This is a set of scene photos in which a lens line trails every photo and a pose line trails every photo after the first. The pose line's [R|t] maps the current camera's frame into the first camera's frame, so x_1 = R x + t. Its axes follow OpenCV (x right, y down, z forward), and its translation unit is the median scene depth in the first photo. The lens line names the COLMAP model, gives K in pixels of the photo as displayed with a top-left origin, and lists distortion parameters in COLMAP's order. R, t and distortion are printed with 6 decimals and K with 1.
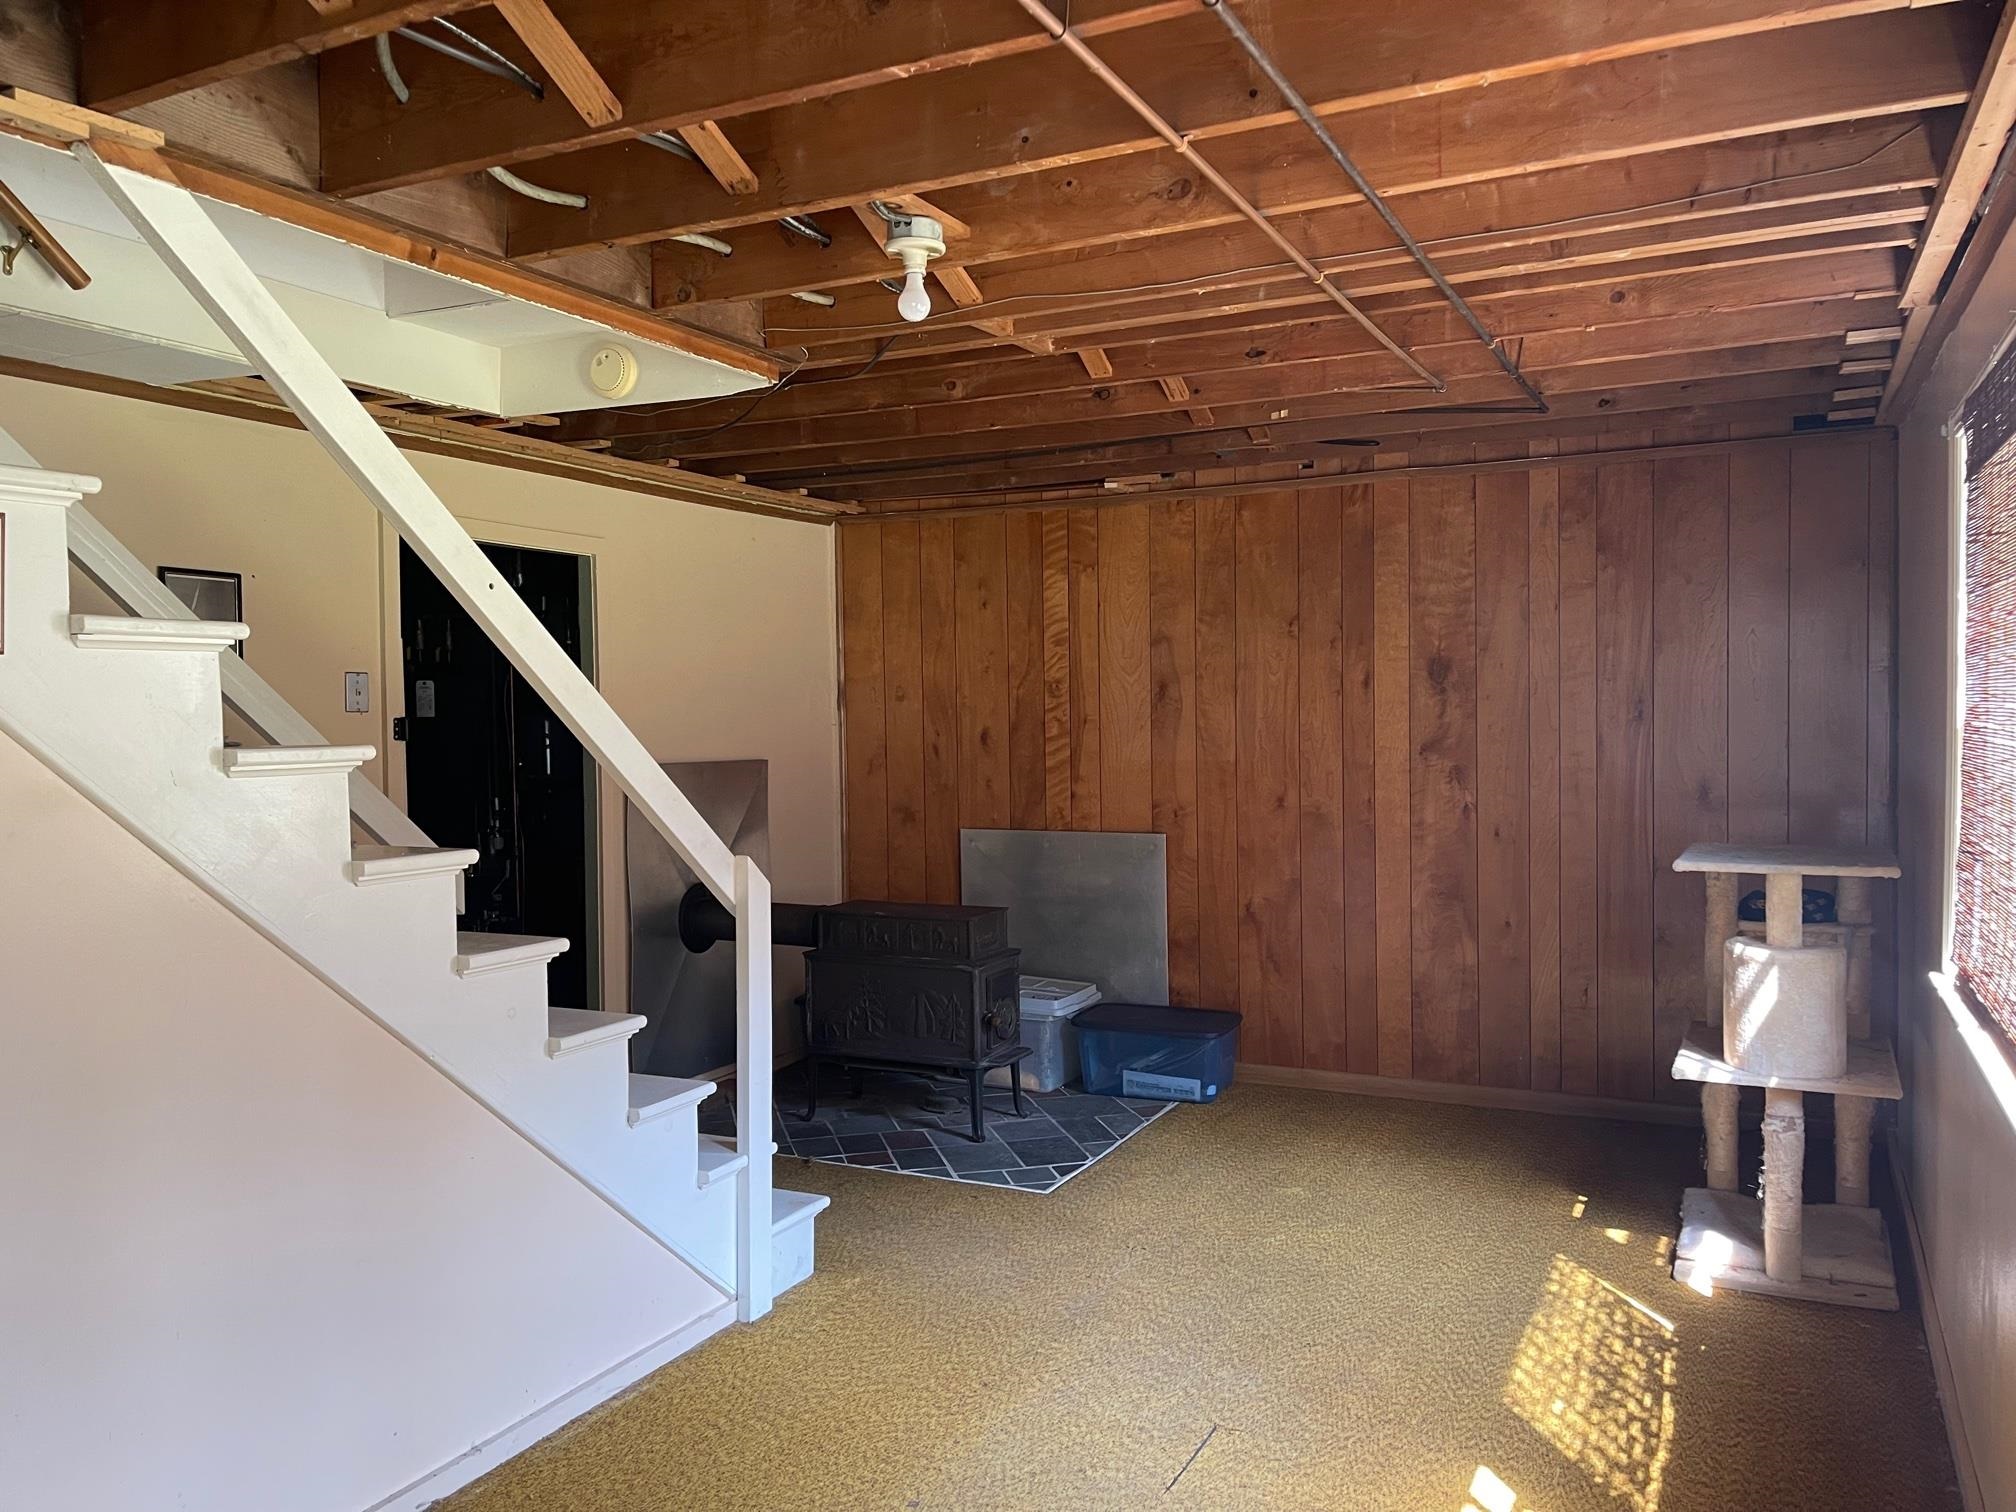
lens RADIAL K [[1523.5, 0, 1008.0], [0, 1523.5, 770.5], [0, 0, 1]] dist [0.061054, -0.082051]
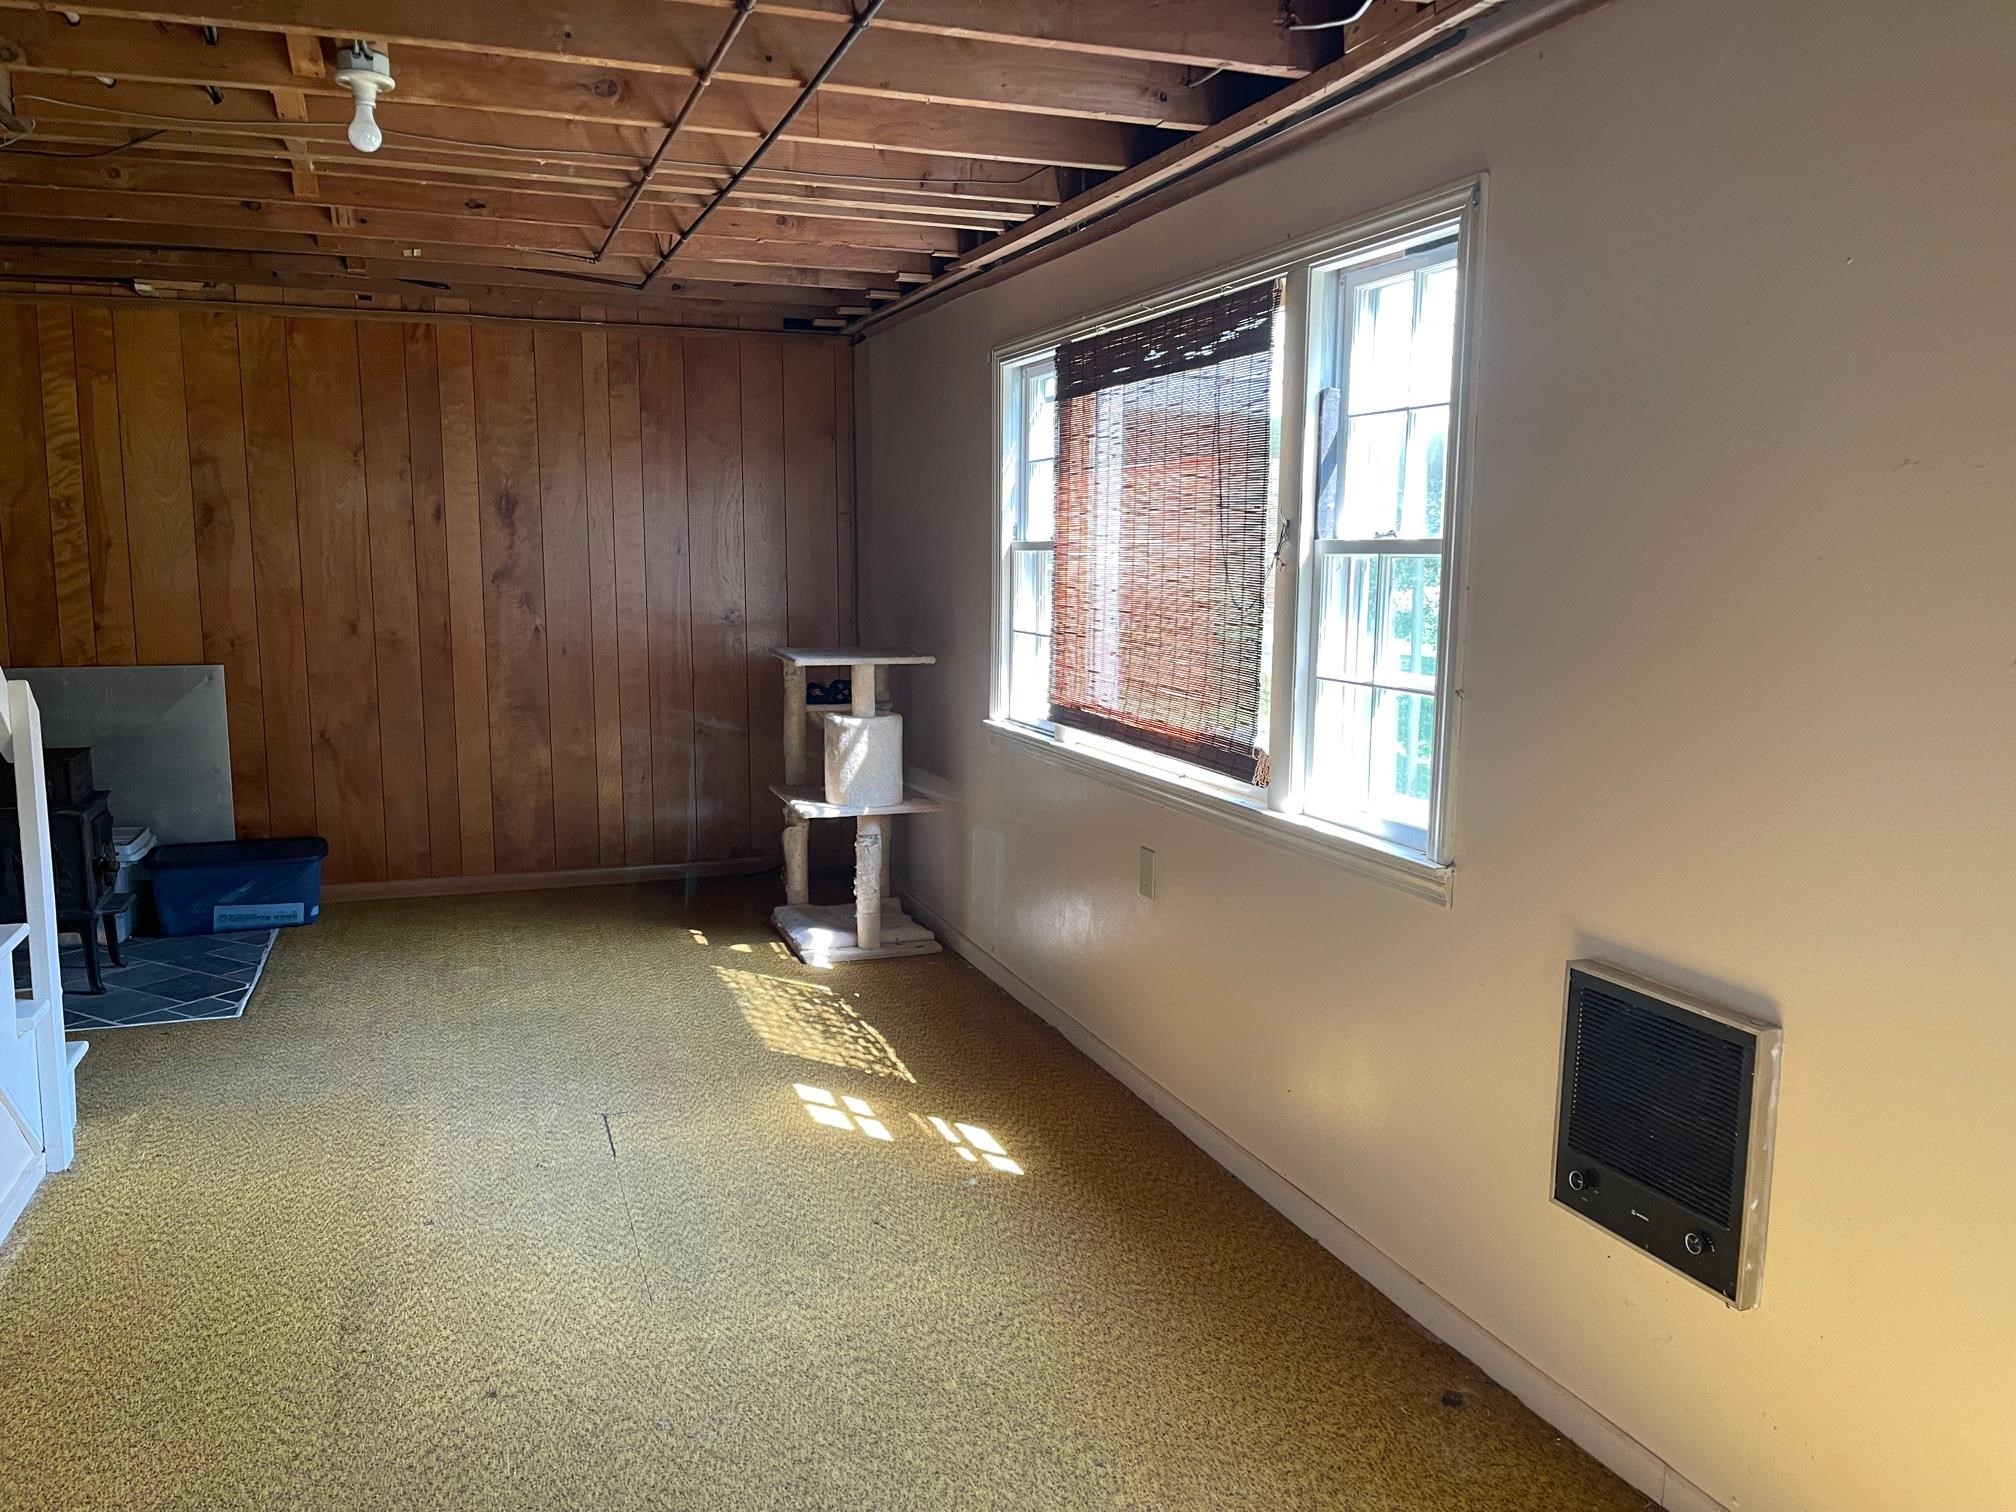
lens RADIAL K [[1523.5, 0, 1003.4], [0, 1523.5, 768.2], [0, 0, 1]] dist [0.061054, -0.082051]
pose [[0.698568, -0.082634, 0.710757, -0.285559], [0.012142, 0.994535, 0.103693, 0.013494], [-0.715441, -0.063806, 0.695754, -0.044109]]
